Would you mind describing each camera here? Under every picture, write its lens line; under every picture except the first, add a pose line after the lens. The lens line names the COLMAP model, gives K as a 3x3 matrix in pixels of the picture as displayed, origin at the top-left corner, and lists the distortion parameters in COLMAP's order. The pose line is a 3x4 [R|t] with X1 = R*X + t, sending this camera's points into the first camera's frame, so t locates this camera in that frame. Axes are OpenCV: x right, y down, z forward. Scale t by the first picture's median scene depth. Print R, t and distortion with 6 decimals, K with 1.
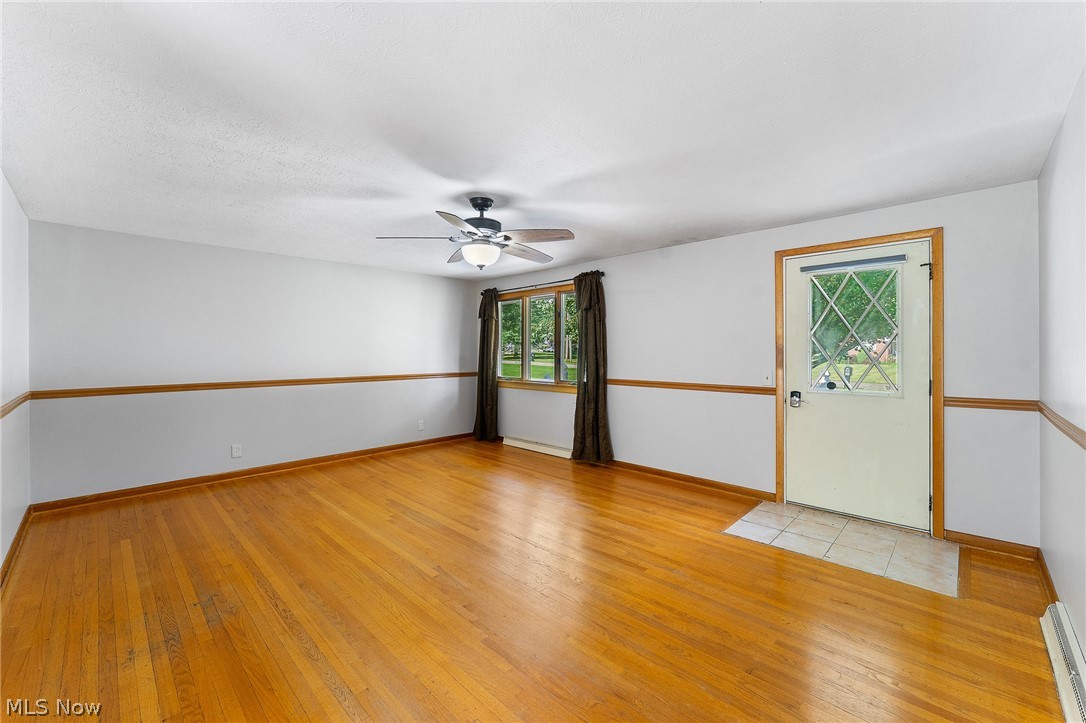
lens RADIAL K [[434.2, 0, 546.7], [0, 434.2, 352.9], [0, 0, 1]] dist [-0.003480, -0.000208]
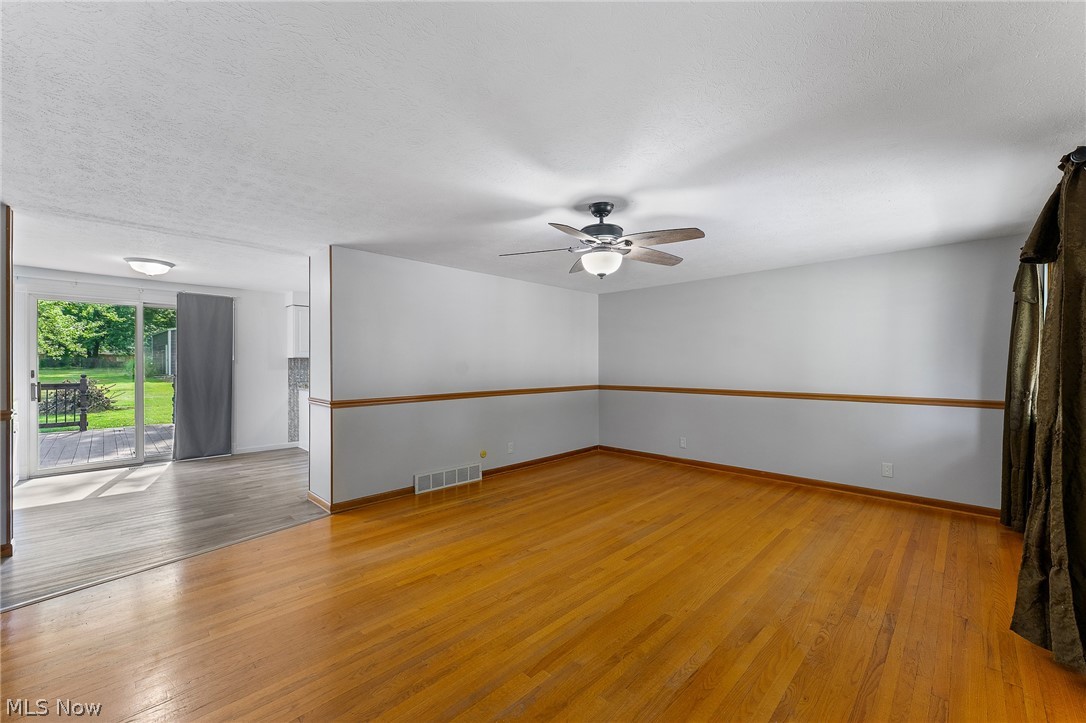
lens RADIAL K [[436.5, 0, 548.7], [0, 436.5, 363.3], [0, 0, 1]] dist [-0.003615, 0.000215]
pose [[-0.006930, -0.001011, -0.999975, 0.732311], [-0.003142, 0.999995, -0.000989, -0.003807], [0.999971, 0.003135, -0.006934, 0.811322]]
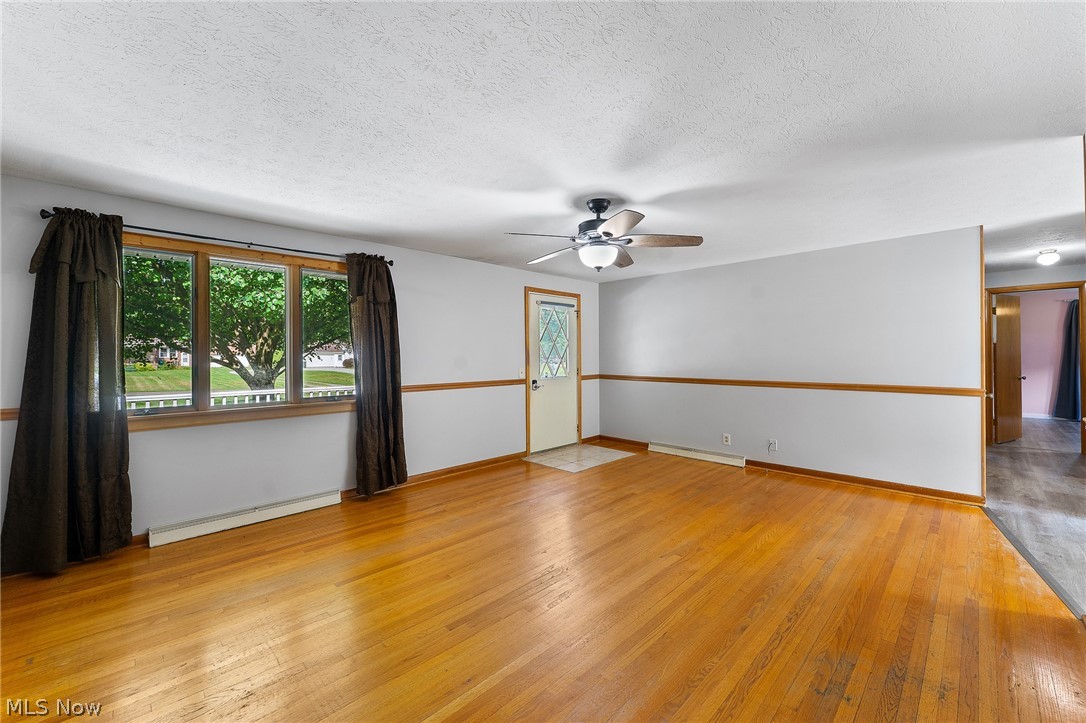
lens RADIAL K [[434.2, 0, 546.7], [0, 434.2, 352.9], [0, 0, 1]] dist [-0.003480, -0.000208]
pose [[0.015271, 0.004634, 0.999873, -1.046483], [0.008633, 0.999951, -0.004766, 0.000174], [-0.999846, 0.008704, 0.015230, 1.006750]]
